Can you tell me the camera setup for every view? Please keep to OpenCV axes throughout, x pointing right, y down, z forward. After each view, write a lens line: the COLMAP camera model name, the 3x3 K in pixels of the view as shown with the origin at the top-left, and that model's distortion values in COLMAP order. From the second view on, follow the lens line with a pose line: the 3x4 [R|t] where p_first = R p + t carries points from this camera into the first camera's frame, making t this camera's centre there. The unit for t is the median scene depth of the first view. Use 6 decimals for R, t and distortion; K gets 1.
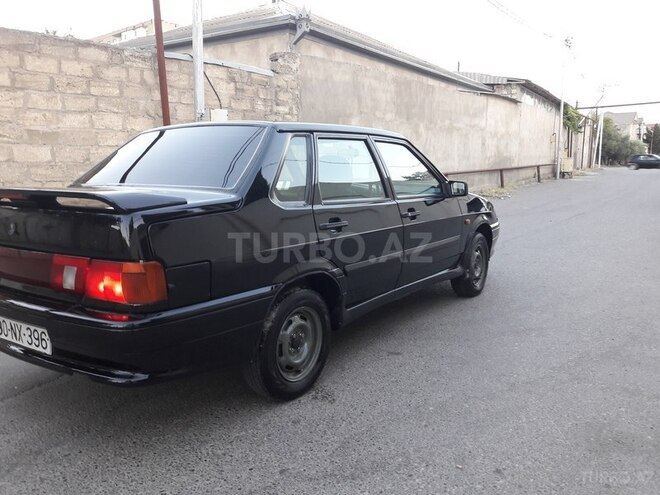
lens RADIAL K [[536.2, 0, 323.6], [0, 536.2, 245.4], [0, 0, 1]] dist [0.061793, -0.113223]
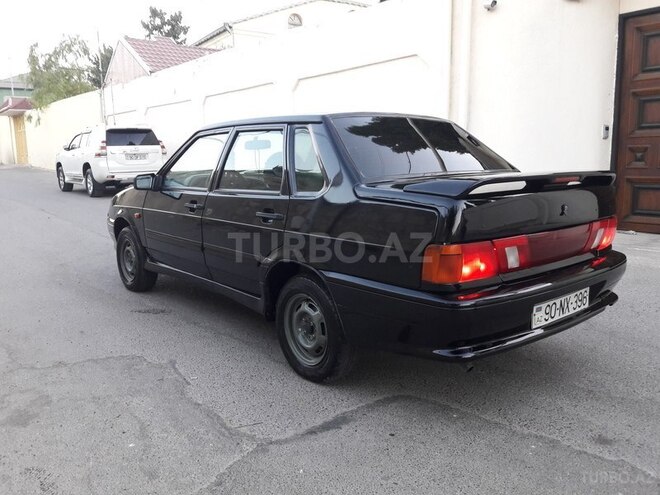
lens RADIAL K [[536.2, 0, 323.6], [0, 536.2, 245.4], [0, 0, 1]] dist [0.061793, -0.113223]
pose [[0.265079, -0.153350, 0.951954, -0.572316], [0.148366, 0.982002, 0.116876, -0.052843], [-0.952744, 0.110256, 0.283060, 0.381718]]
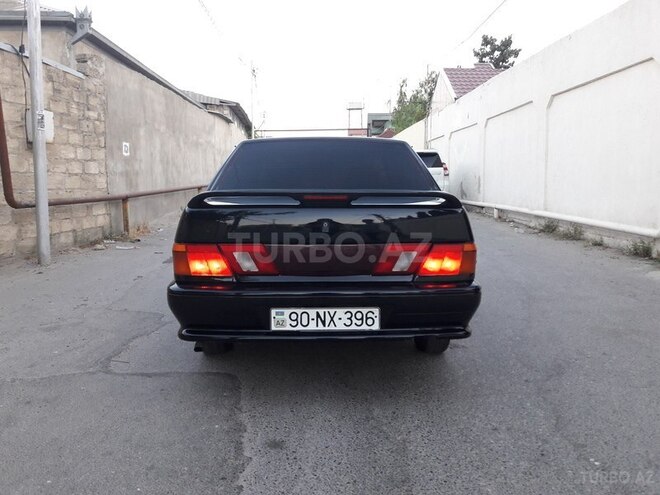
lens RADIAL K [[536.2, 0, 323.6], [0, 536.2, 245.4], [0, 0, 1]] dist [0.061793, -0.113223]
pose [[0.811914, -0.061048, 0.580577, -0.401972], [0.076776, 0.997045, -0.002529, 0.004193], [-0.578707, 0.046628, 0.814202, 0.033594]]
